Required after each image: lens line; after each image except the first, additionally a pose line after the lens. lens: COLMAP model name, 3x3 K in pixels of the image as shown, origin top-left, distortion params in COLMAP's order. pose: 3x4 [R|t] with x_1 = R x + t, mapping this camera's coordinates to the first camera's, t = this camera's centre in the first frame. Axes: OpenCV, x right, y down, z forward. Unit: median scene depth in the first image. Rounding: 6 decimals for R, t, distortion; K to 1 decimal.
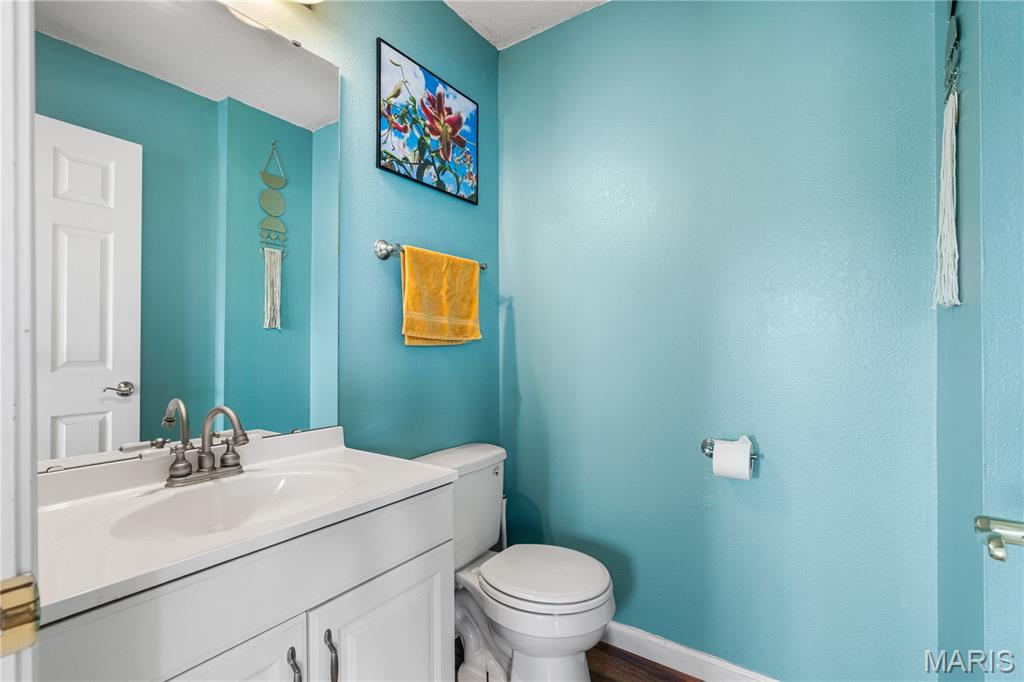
lens RADIAL K [[468.6, 0, 511.4], [0, 468.6, 344.4], [0, 0, 1]] dist [-0.004335, 0.000993]
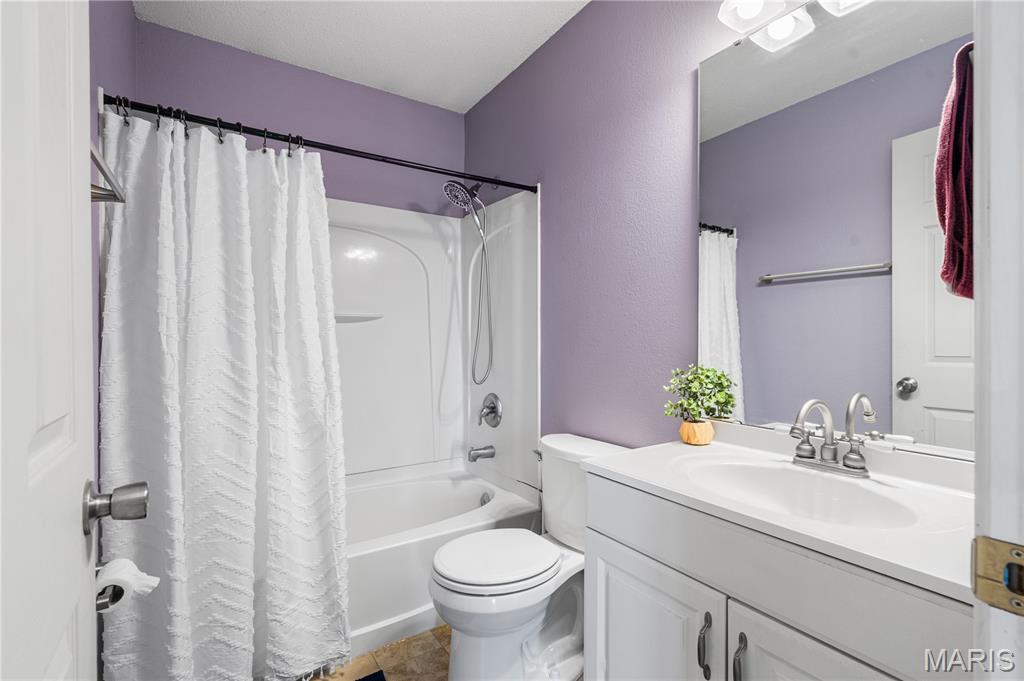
lens RADIAL K [[468.6, 0, 511.2], [0, 468.6, 341.4], [0, 0, 1]] dist [-0.004335, 0.000993]
pose [[-0.355602, -0.000068, -0.934637, 0.561087], [0.004997, 0.999986, -0.001974, 0.008096], [0.934624, -0.005373, -0.355597, 0.746246]]
